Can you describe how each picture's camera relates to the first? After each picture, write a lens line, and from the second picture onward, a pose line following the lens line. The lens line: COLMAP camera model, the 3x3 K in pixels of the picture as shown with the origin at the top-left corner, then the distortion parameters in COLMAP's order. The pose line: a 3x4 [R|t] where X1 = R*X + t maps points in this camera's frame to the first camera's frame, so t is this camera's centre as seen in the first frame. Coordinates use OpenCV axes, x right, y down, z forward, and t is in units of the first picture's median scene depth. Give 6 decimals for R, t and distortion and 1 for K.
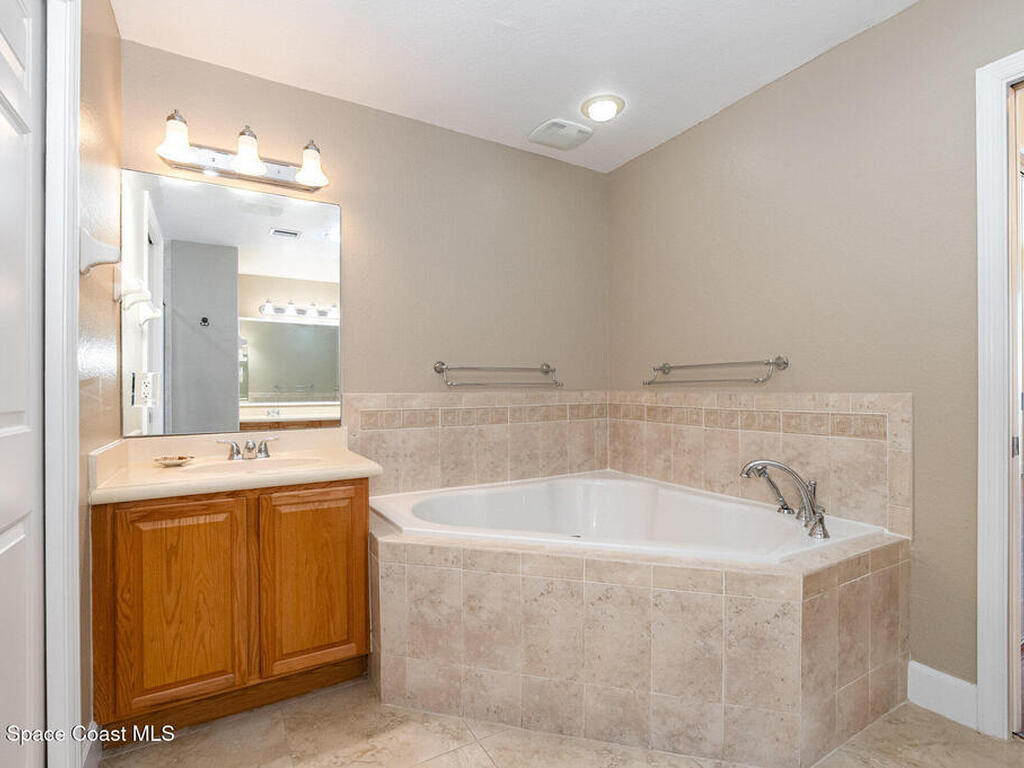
lens RADIAL K [[520.3, 0, 513.5], [0, 520.3, 388.7], [0, 0, 1]] dist [-0.000917, -0.000682]
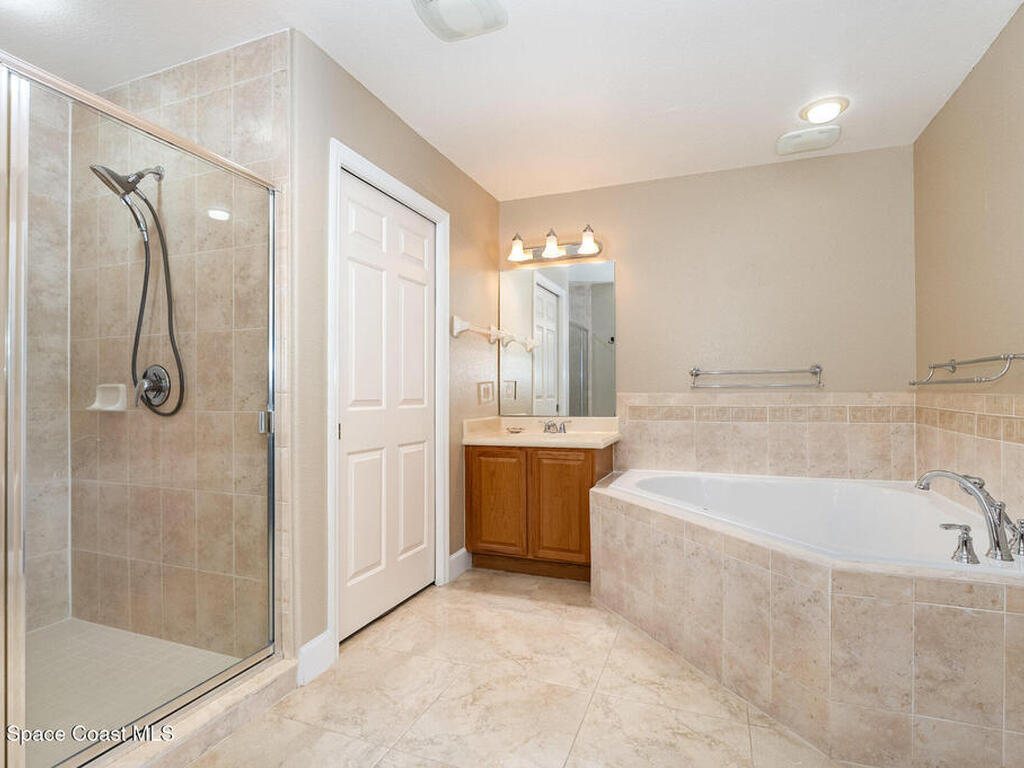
lens RADIAL K [[515.9, 0, 513.8], [0, 515.9, 390.2], [0, 0, 1]] dist [-0.001515, 0.000765]
pose [[0.620395, -0.000240, -0.784289, 0.783267], [0.000432, 1.000000, 0.000036, 0.001093], [0.784289, -0.000362, 0.620395, -0.115289]]
